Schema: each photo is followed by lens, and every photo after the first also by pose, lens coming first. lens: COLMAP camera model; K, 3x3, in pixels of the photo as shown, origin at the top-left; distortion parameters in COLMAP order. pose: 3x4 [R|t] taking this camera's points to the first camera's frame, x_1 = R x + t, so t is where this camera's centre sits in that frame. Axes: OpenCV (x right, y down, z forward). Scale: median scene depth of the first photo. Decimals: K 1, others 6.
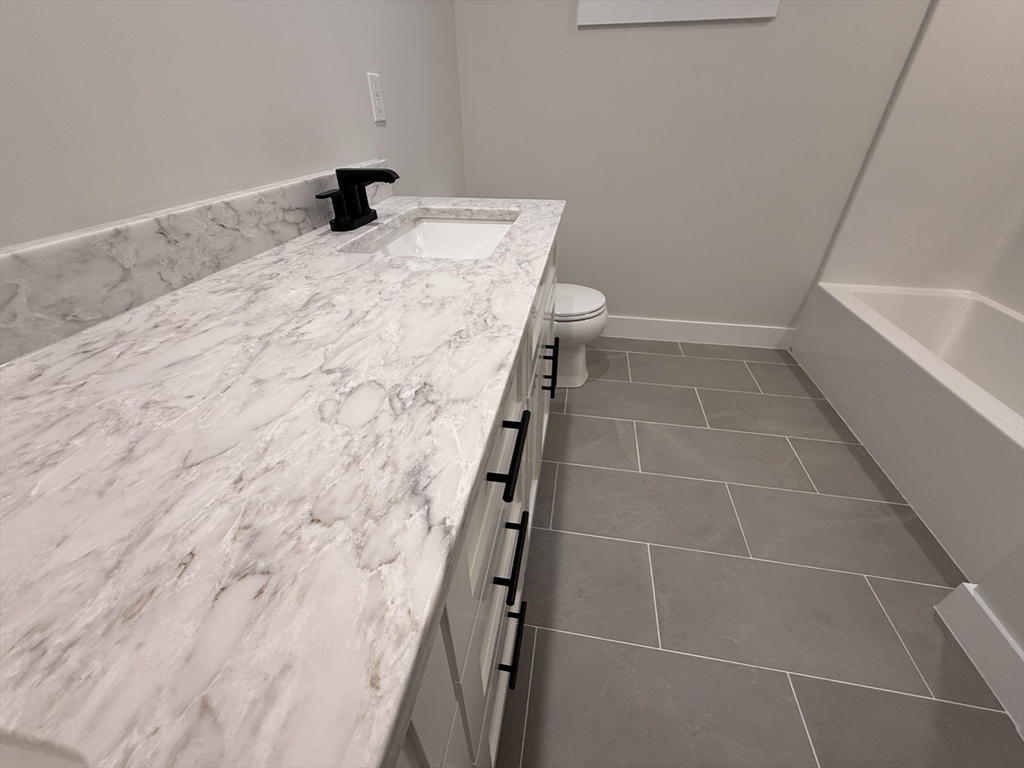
lens RADIAL K [[410.1, 0, 512.0], [0, 410.1, 384.0], [0, 0, 1]] dist [0.000013, 0.000078]
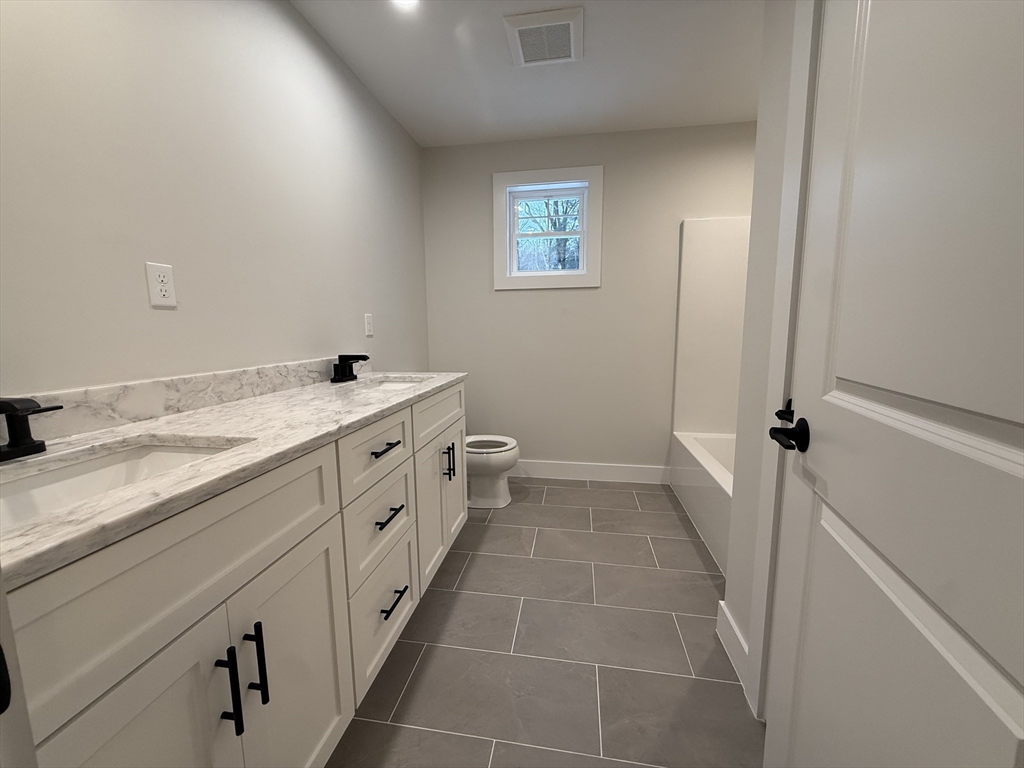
lens RADIAL K [[410.1, 0, 512.0], [0, 410.1, 384.0], [0, 0, 1]] dist [0.000013, 0.000078]
pose [[0.999965, -0.003814, 0.007475, 0.373643], [0.006724, 0.897175, -0.441625, 0.458525], [-0.005022, 0.441660, 0.897169, -0.687950]]
